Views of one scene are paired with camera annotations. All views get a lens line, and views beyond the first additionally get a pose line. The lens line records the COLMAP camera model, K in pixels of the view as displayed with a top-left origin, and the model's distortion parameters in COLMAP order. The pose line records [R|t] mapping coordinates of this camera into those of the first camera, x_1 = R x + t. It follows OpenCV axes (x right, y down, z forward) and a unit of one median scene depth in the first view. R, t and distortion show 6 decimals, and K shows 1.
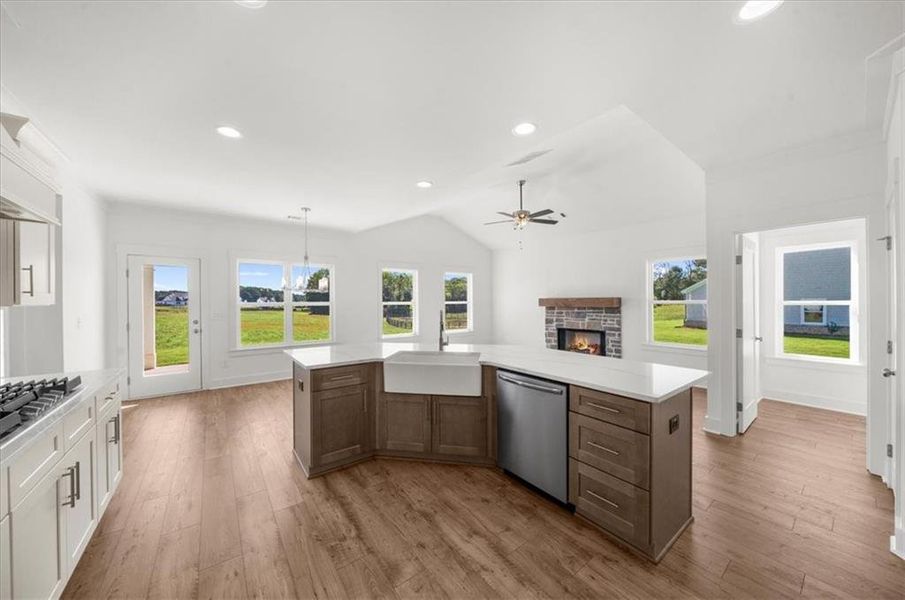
lens RADIAL K [[335.1, 0, 468.8], [0, 335.1, 304.3], [0, 0, 1]] dist [-0.002409, 0.000024]
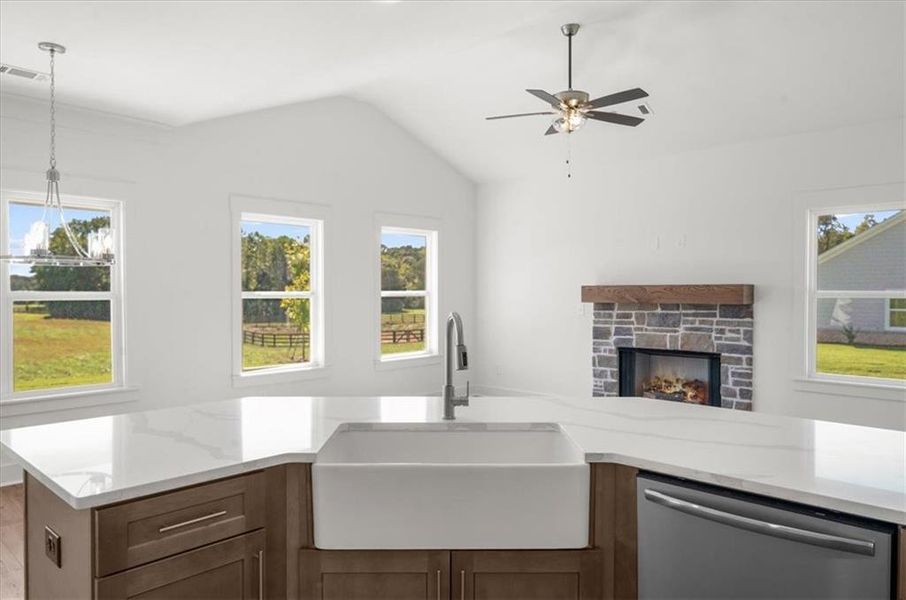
lens RADIAL K [[615.6, 0, 461.7], [0, 615.6, 298.2], [0, 0, 1]] dist [0.010001, 0.001748]
pose [[0.987360, 0.002277, 0.158474, -0.106613], [-0.002563, 0.999995, 0.001598, -0.000644], [-0.158470, -0.001984, 0.987362, 0.178377]]
